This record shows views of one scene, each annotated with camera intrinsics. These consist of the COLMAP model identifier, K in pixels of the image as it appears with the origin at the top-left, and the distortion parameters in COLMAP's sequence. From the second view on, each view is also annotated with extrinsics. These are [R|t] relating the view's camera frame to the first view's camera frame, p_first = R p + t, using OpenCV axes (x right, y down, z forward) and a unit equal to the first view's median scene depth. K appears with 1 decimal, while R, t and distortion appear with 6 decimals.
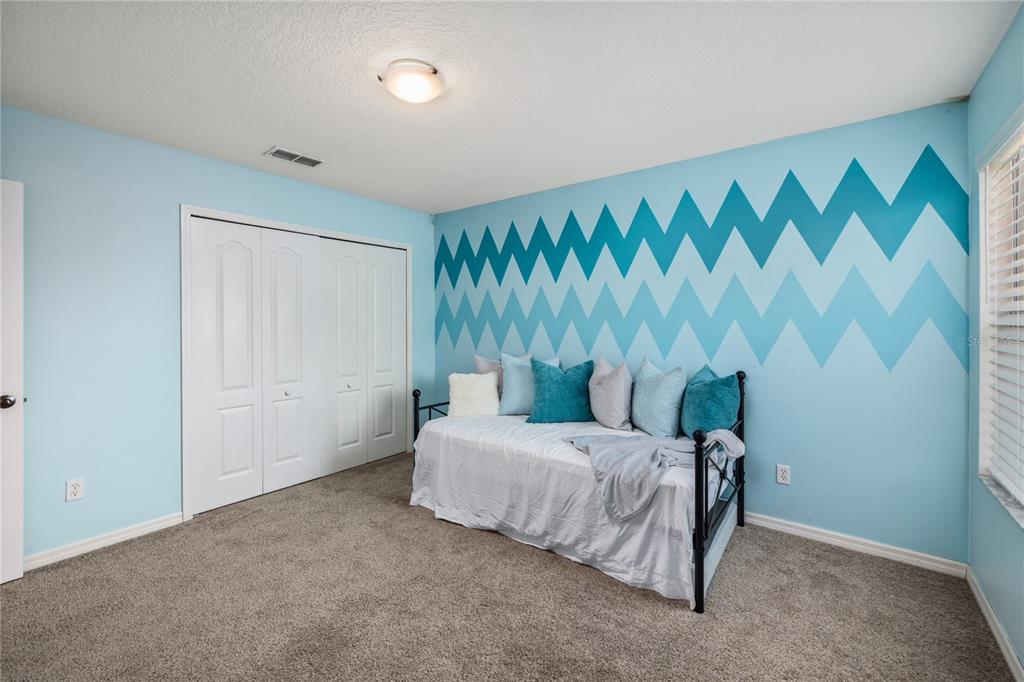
lens RADIAL K [[439.5, 0, 483.0], [0, 439.5, 308.9], [0, 0, 1]] dist [0.027526, -0.000108]
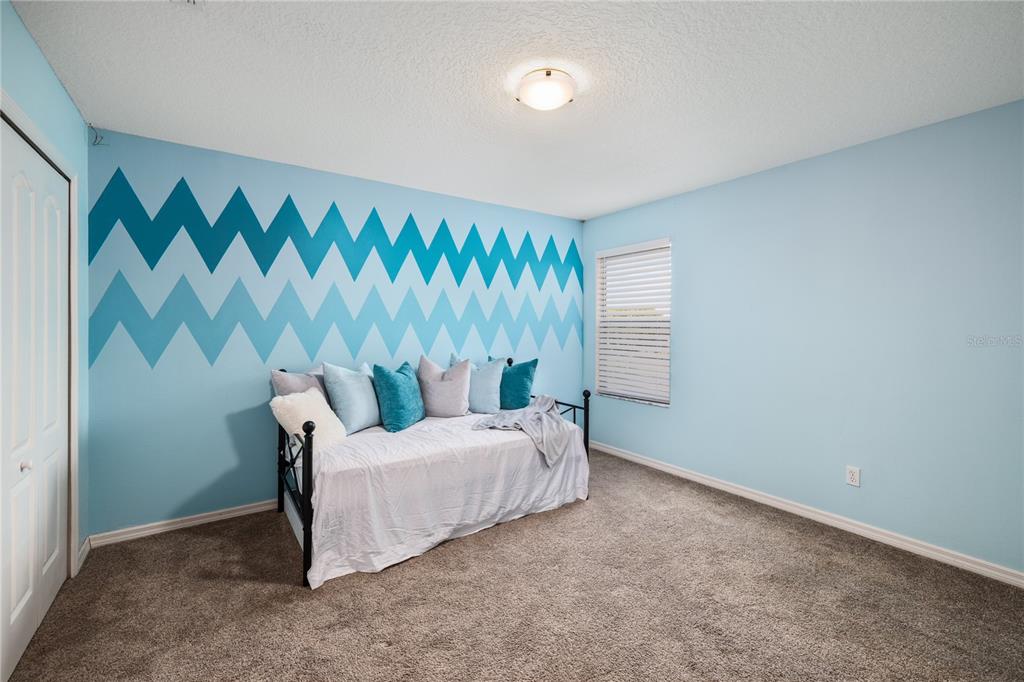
lens RADIAL K [[438.9, 0, 505.6], [0, 438.9, 322.0], [0, 0, 1]] dist [0.021909, 0.000150]
pose [[0.291397, 0.012237, 0.956524, -0.845618], [-0.027335, 0.999616, -0.004460, 0.028082], [-0.956212, -0.024847, 0.291619, 0.597692]]
